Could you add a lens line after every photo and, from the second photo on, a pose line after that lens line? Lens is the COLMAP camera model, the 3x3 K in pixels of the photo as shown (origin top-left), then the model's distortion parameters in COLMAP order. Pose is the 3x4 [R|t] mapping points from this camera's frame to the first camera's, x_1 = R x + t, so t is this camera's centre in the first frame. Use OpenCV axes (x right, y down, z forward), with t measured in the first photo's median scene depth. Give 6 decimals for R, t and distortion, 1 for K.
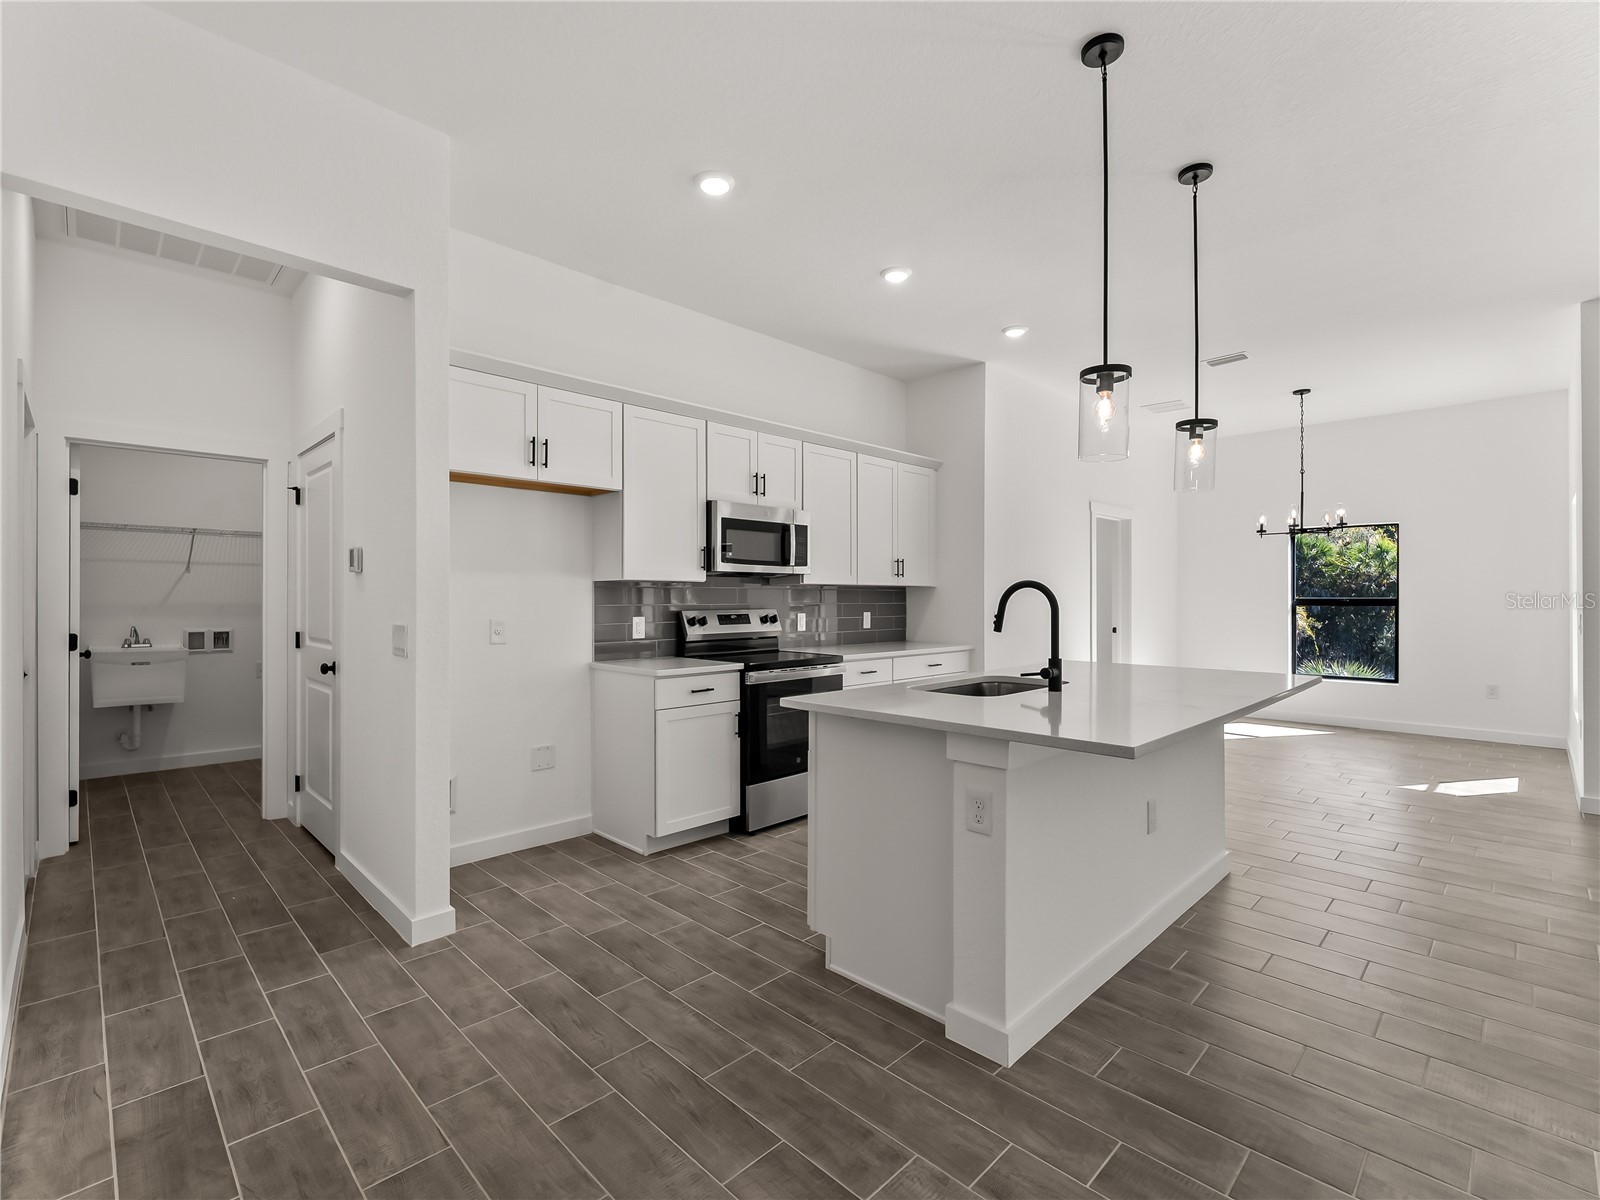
lens RADIAL K [[730.8, 0, 804.0], [0, 730.8, 599.7], [0, 0, 1]] dist [0.000980, -0.000253]
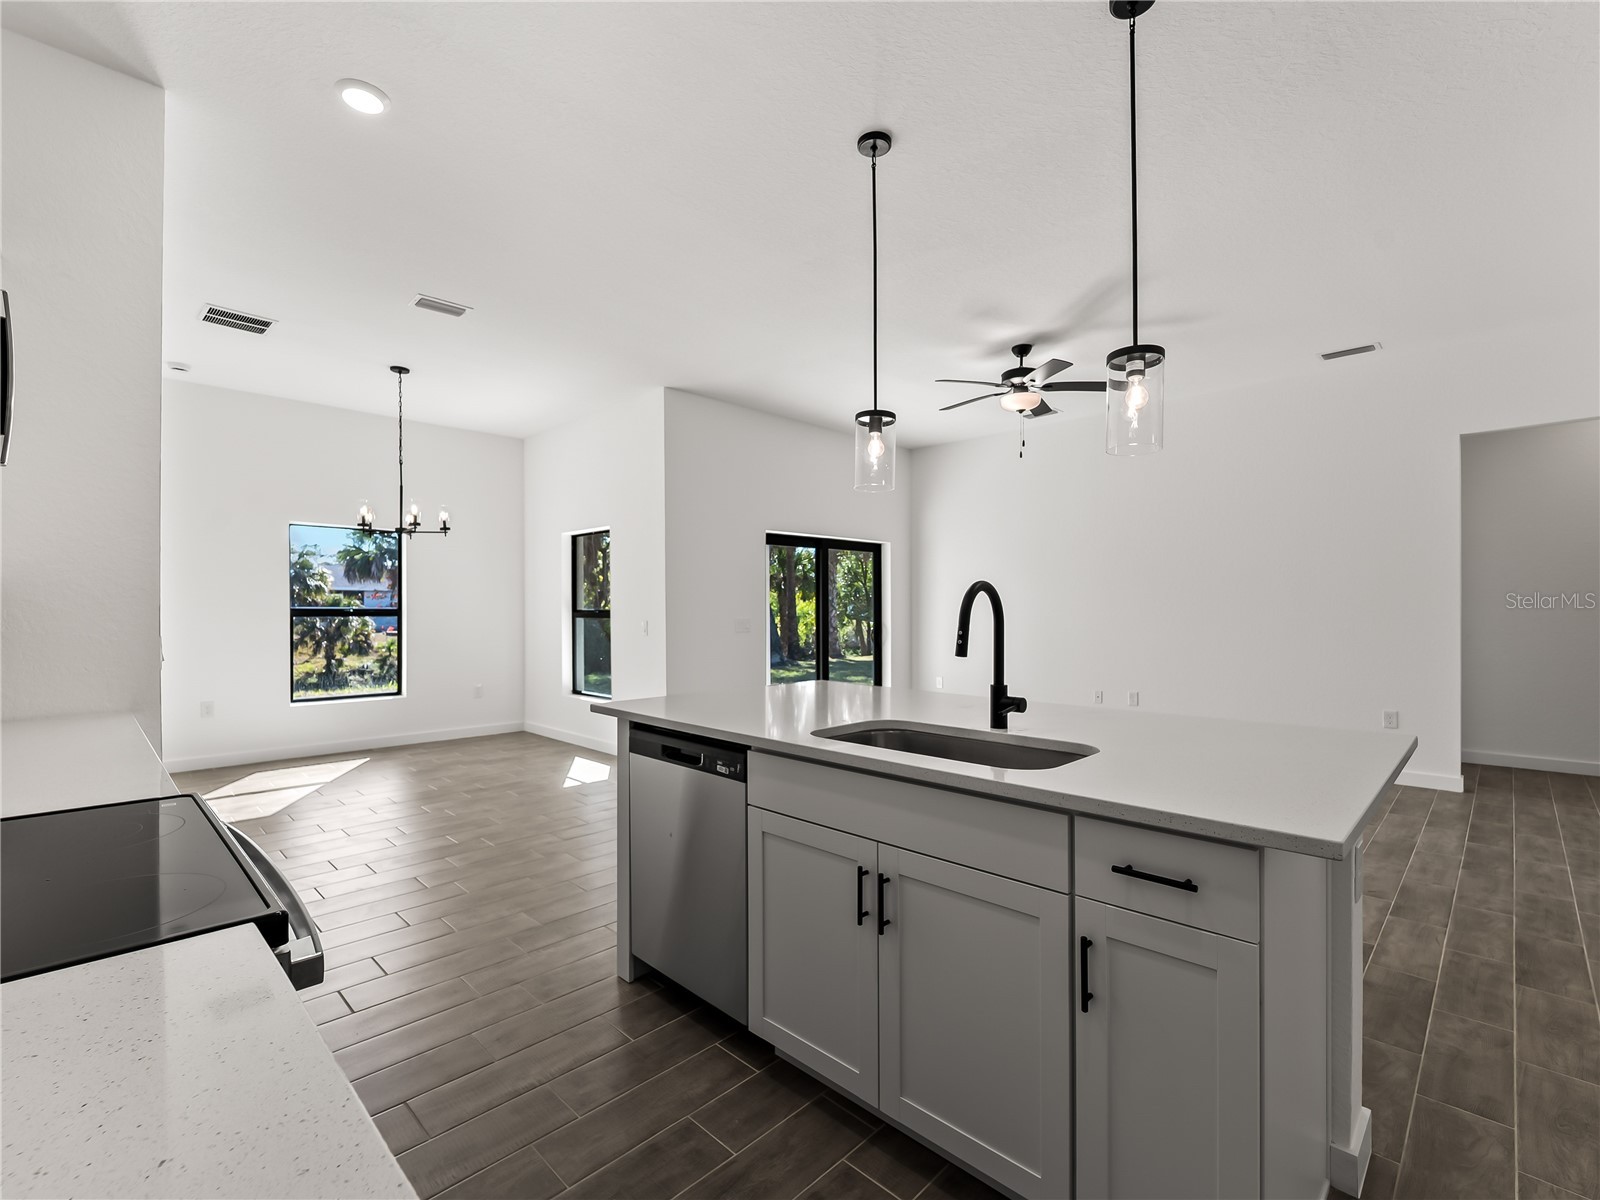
lens RADIAL K [[723.5, 0, 804.8], [0, 723.5, 608.0], [0, 0, 1]] dist [-0.002949, -0.000484]
pose [[-0.011276, 0.003523, 0.999930, -0.307245], [0.002455, 0.999991, -0.003496, 0.002972], [-0.999933, 0.002416, -0.011284, 0.912740]]
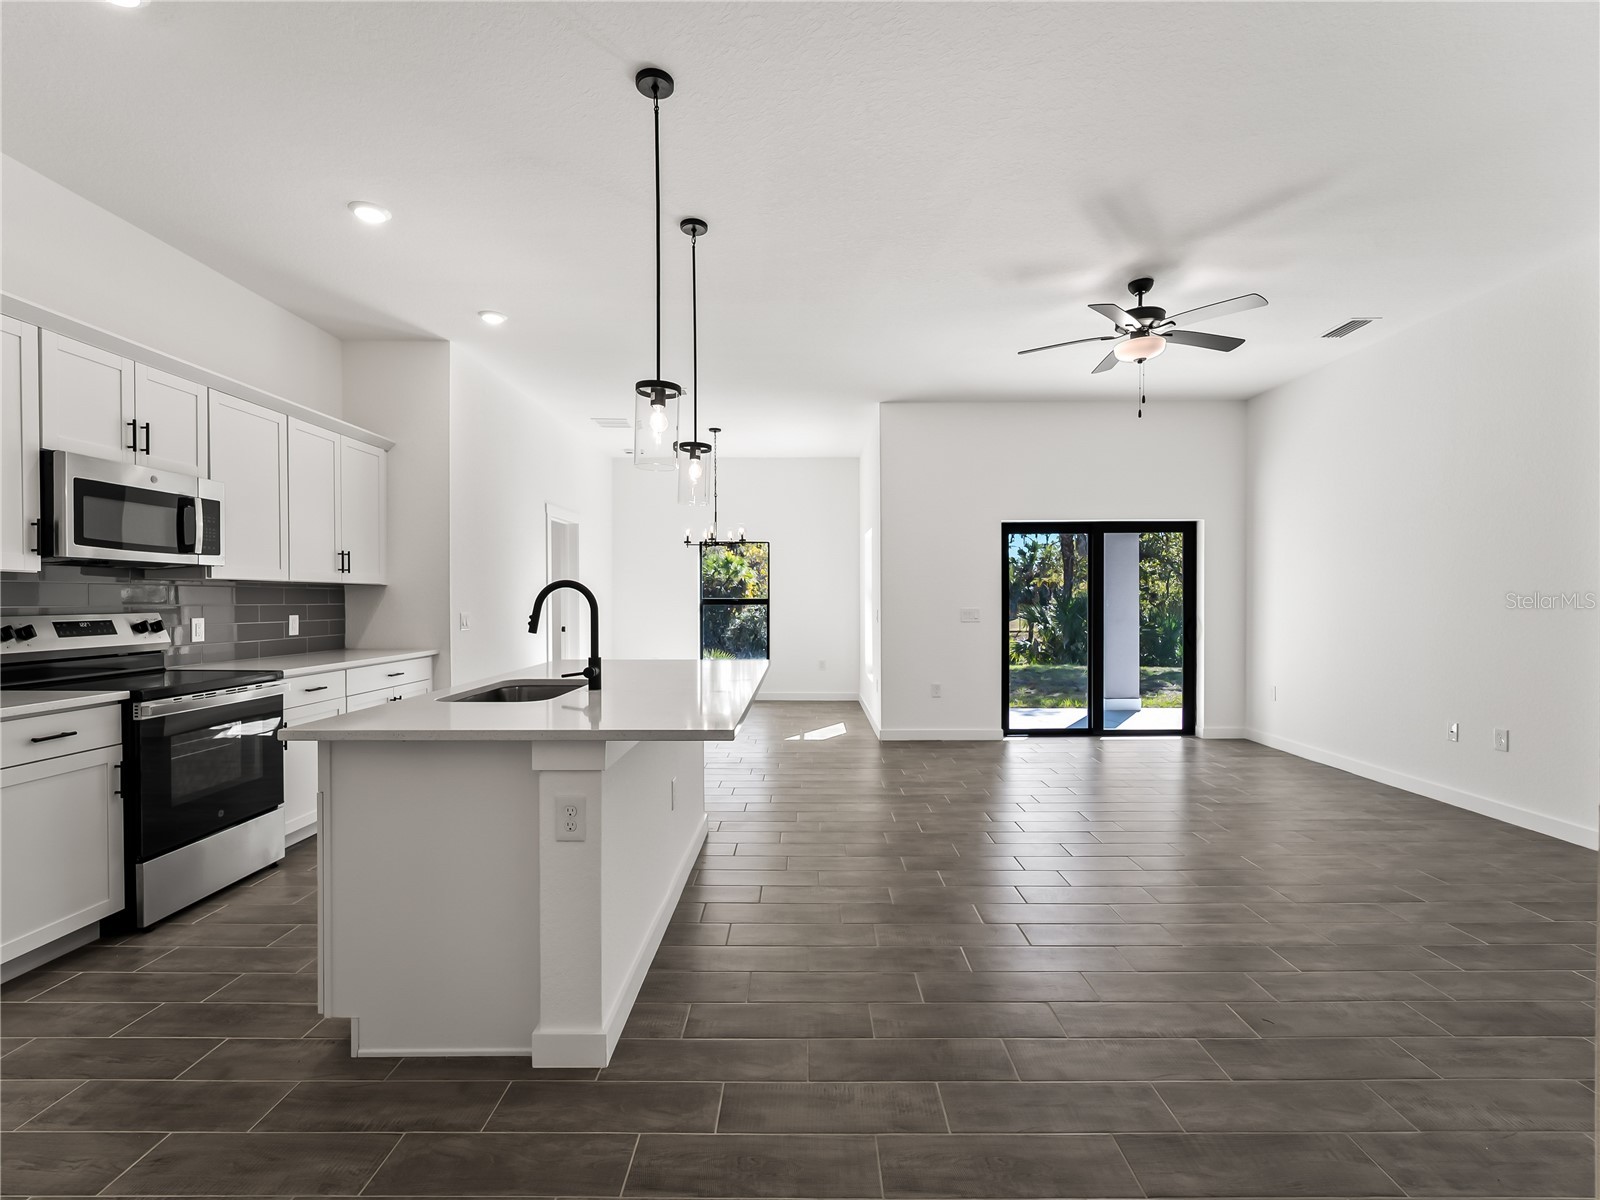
lens RADIAL K [[723.5, 0, 804.8], [0, 723.5, 608.0], [0, 0, 1]] dist [-0.002949, -0.000484]
pose [[0.707343, -0.007858, 0.706827, -0.121110], [0.000025, 0.999938, 0.011091, 0.000367], [-0.706871, -0.007827, 0.707299, 0.061479]]
